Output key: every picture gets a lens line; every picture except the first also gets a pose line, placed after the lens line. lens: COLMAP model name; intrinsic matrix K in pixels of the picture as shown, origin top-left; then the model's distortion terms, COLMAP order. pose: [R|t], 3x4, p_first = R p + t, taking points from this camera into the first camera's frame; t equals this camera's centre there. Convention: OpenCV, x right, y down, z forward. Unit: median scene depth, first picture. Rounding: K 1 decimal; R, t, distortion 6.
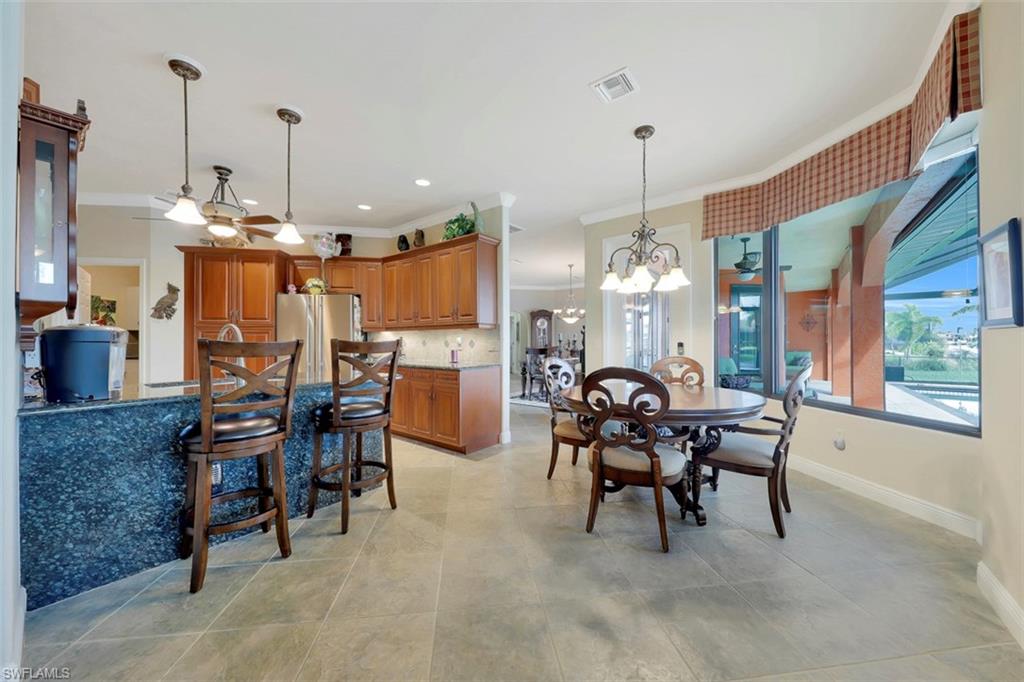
lens RADIAL K [[366.0, 0, 528.9], [0, 366.0, 341.8], [0, 0, 1]] dist [-0.000098, -0.000042]
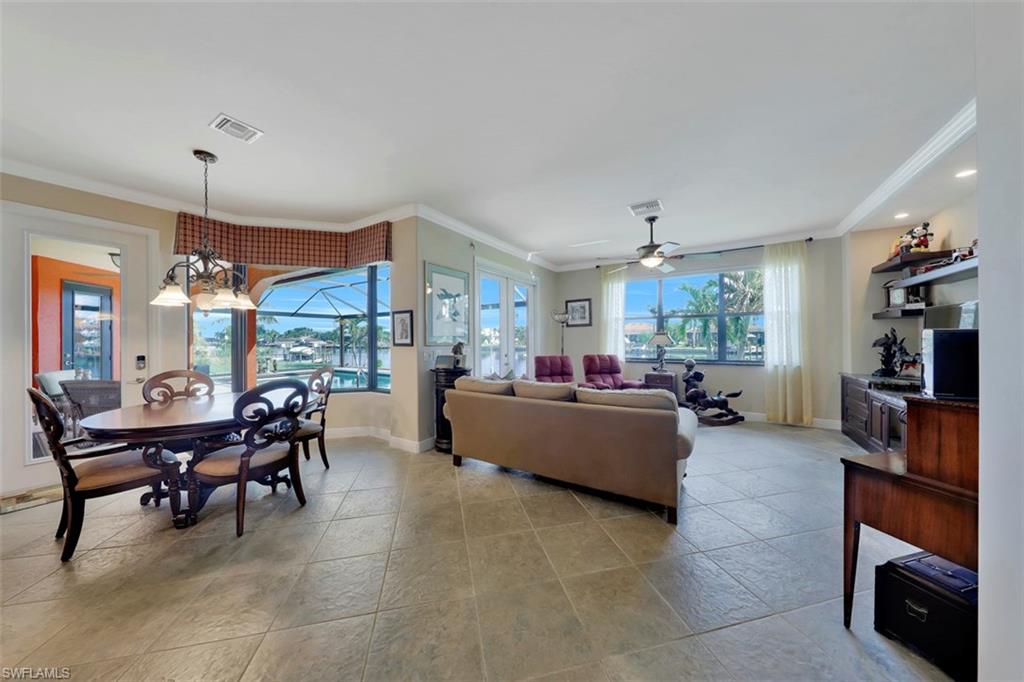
lens RADIAL K [[346.7, 0, 512.0], [0, 346.7, 341.0], [0, 0, 1]] dist [-0.000607, -0.000066]
pose [[-0.110633, -0.006487, 0.993840, -0.962071], [0.007188, 0.999947, 0.007327, -0.061054], [-0.993835, 0.007954, -0.110581, 0.311839]]
